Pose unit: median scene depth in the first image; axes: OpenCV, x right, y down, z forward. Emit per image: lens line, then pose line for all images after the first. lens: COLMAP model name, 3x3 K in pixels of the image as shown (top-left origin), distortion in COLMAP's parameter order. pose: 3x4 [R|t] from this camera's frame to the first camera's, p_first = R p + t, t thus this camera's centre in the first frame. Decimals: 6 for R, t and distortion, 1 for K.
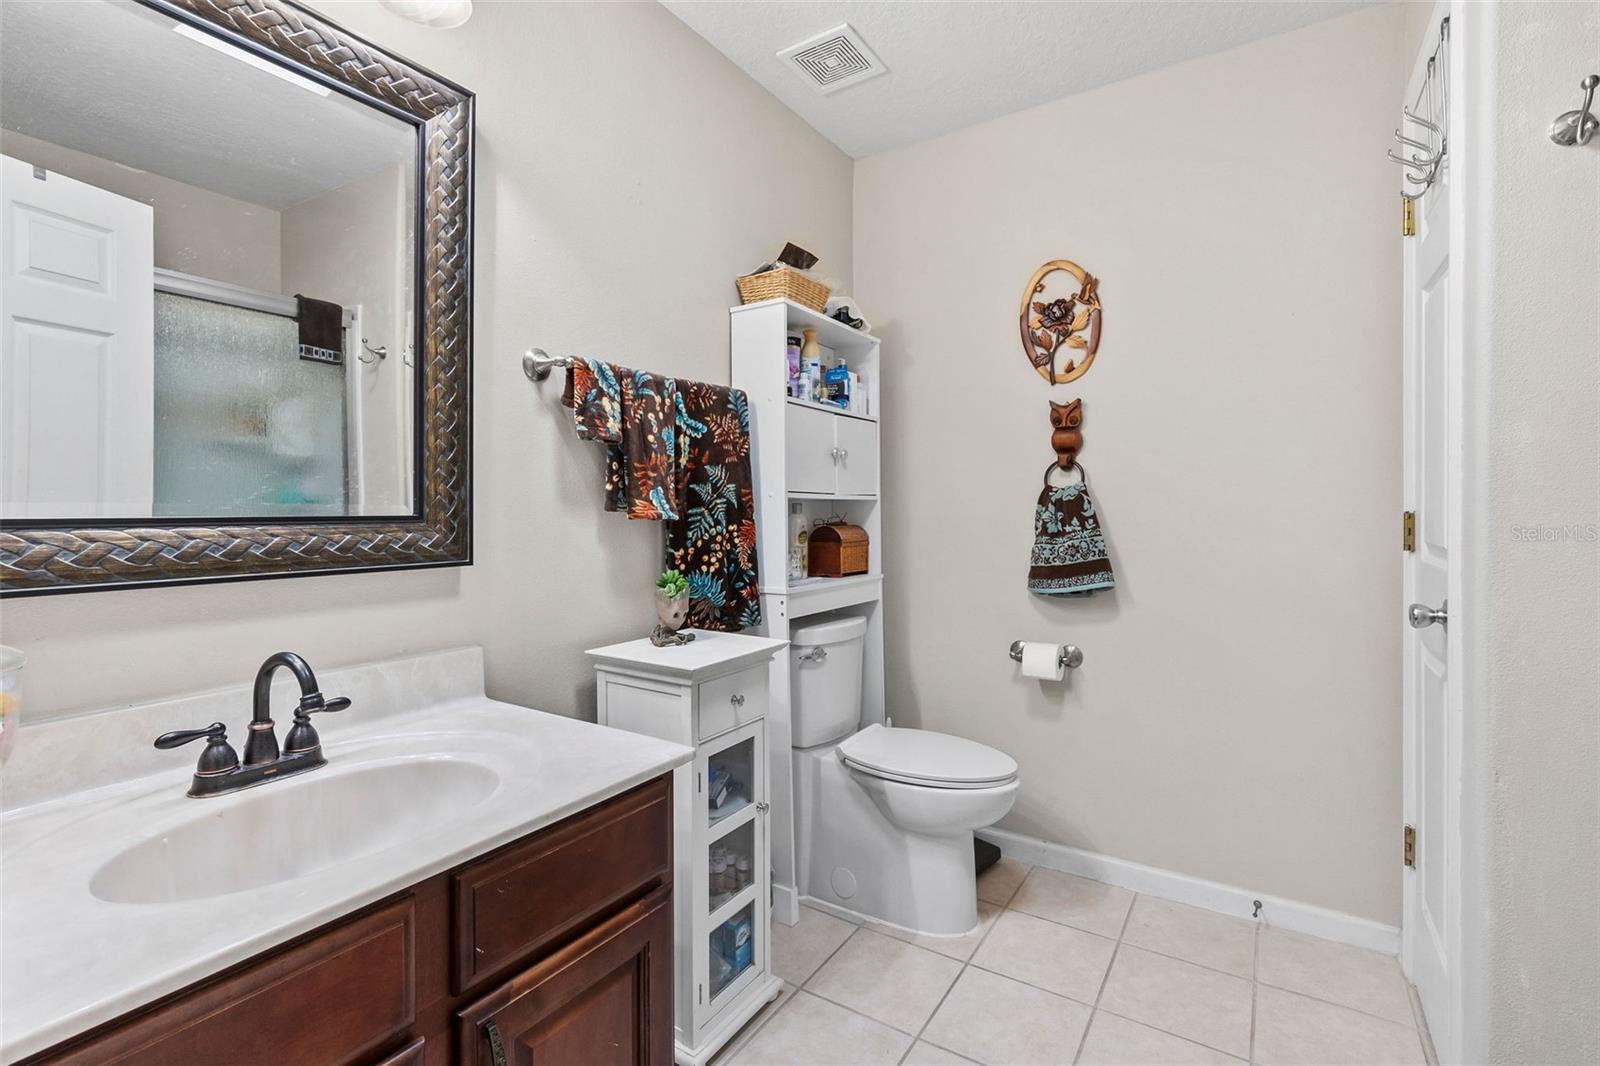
lens RADIAL K [[722.4, 0, 795.4], [0, 722.4, 520.9], [0, 0, 1]] dist [0.008982, -0.002065]
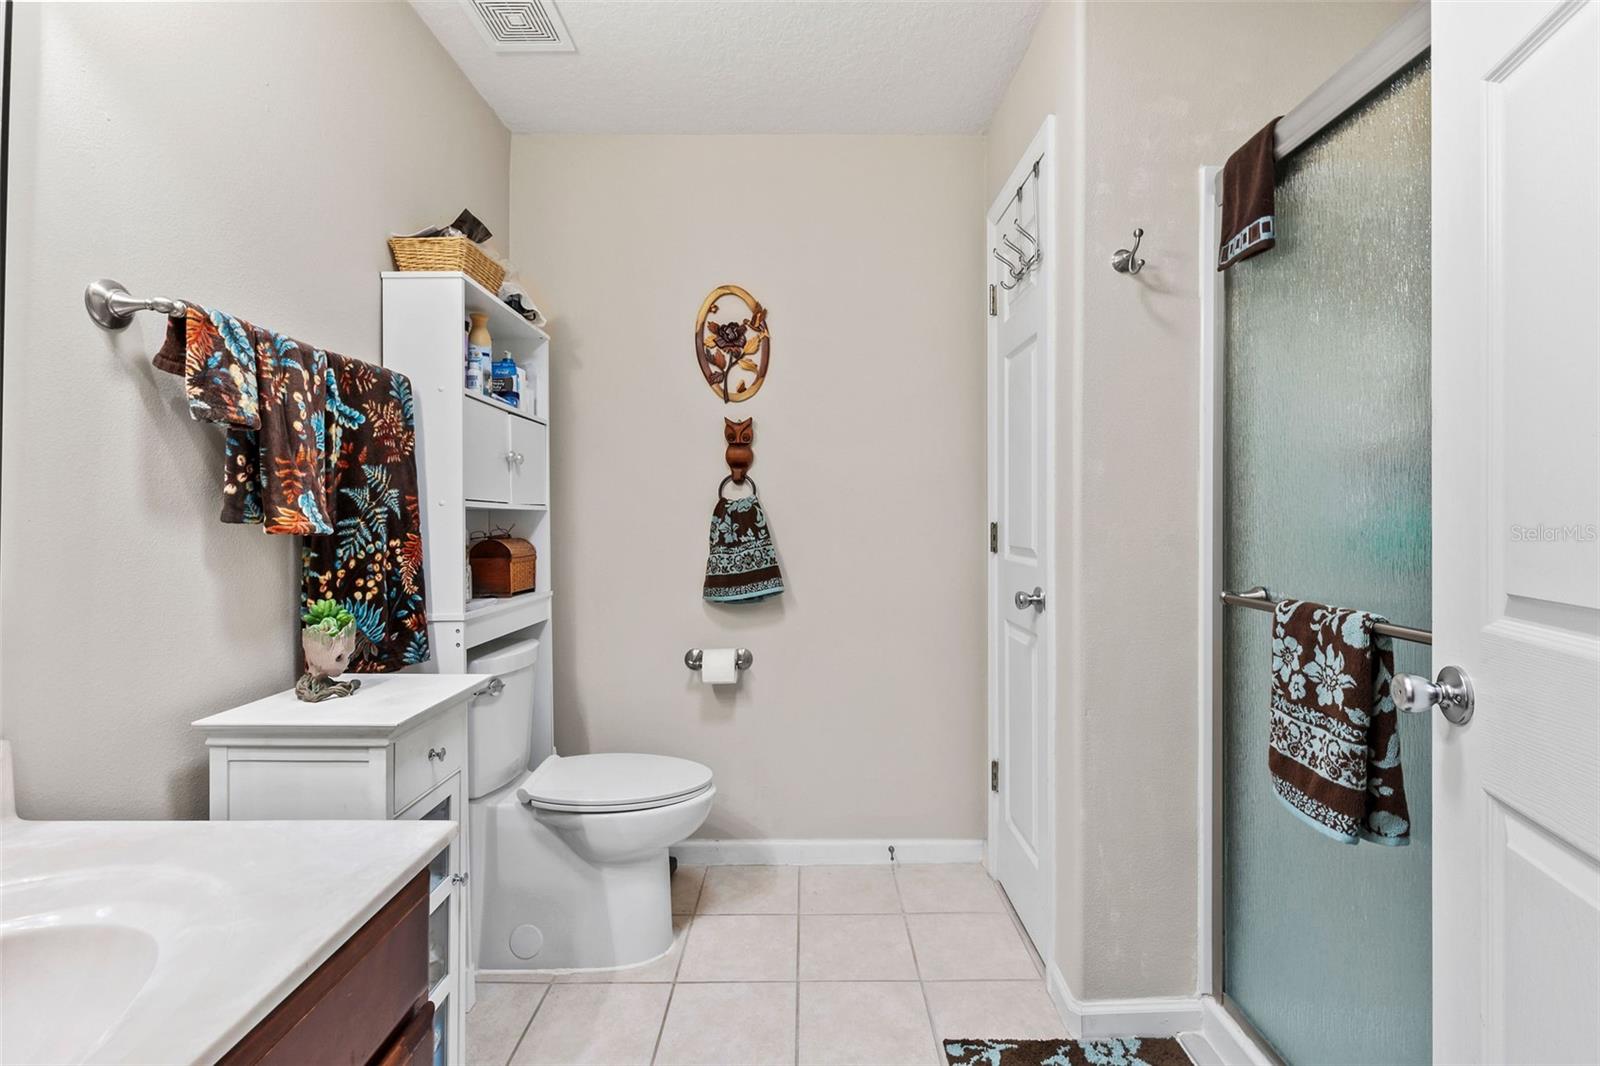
lens RADIAL K [[722.4, 0, 797.3], [0, 722.4, 522.9], [0, 0, 1]] dist [0.008982, -0.002065]
pose [[0.840138, -0.001254, 0.542371, -0.142012], [0.008325, 0.999909, -0.010584, -0.000906], [-0.542308, 0.013407, 0.840073, 0.069585]]
